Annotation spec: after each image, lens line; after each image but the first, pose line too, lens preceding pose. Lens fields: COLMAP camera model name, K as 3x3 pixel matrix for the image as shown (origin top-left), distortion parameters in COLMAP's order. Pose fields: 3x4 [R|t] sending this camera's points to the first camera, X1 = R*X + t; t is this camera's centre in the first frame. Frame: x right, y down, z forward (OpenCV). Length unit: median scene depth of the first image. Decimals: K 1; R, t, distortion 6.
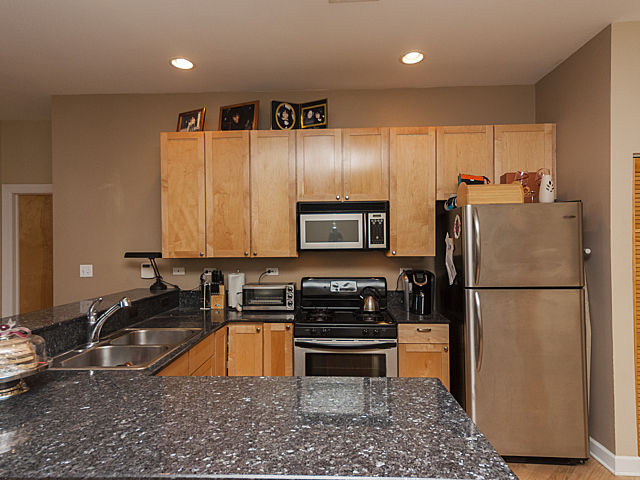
lens RADIAL K [[377.4, 0, 318.0], [0, 377.4, 243.5], [0, 0, 1]] dist [0.025681, 0.000446]
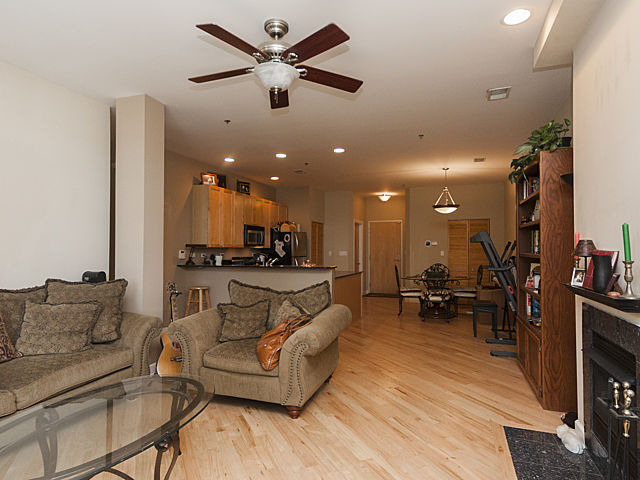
lens RADIAL K [[384.3, 0, 316.6], [0, 384.3, 243.8], [0, 0, 1]] dist [0.027249, 0.001016]
pose [[0.303721, 0.025244, 0.952427, -2.190698], [-0.006116, 0.999680, -0.024546, 0.067447], [-0.952742, 0.001630, 0.303778, -0.162105]]
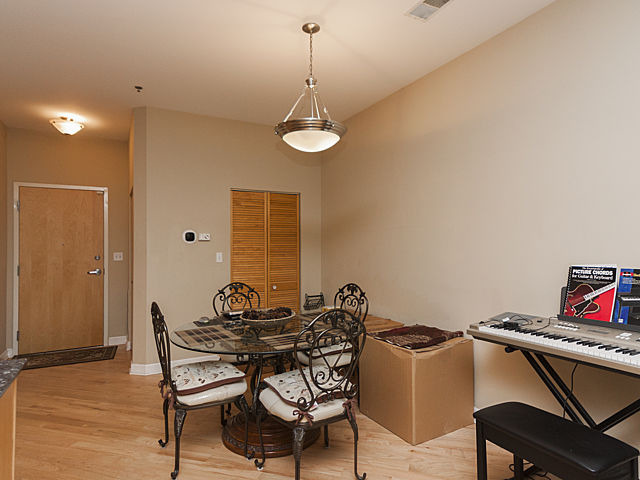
lens RADIAL K [[384.3, 0, 316.6], [0, 384.3, 243.8], [0, 0, 1]] dist [0.027249, 0.001016]
pose [[-0.495330, 0.021530, 0.868438, -0.484089], [0.005441, 0.999750, -0.021682, 0.044780], [-0.868688, -0.006015, -0.495324, 0.208298]]
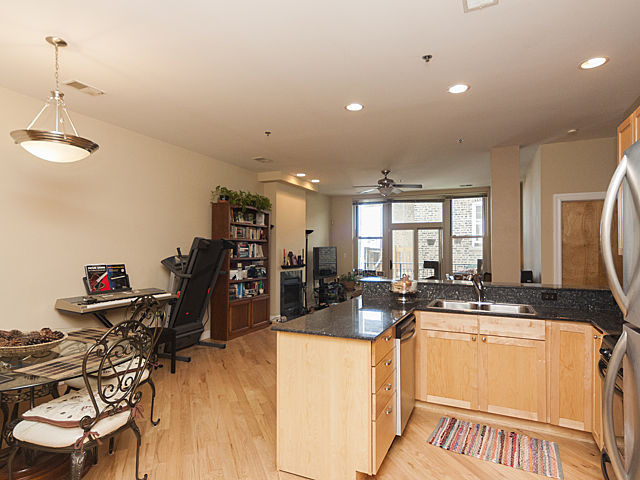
lens RADIAL K [[377.4, 0, 318.0], [0, 377.4, 243.5], [0, 0, 1]] dist [0.025681, 0.000446]
pose [[-0.380016, -0.008692, -0.924939, 0.811730], [0.004839, 0.999923, -0.011385, 0.016299], [0.924967, -0.008802, -0.379944, 0.659860]]
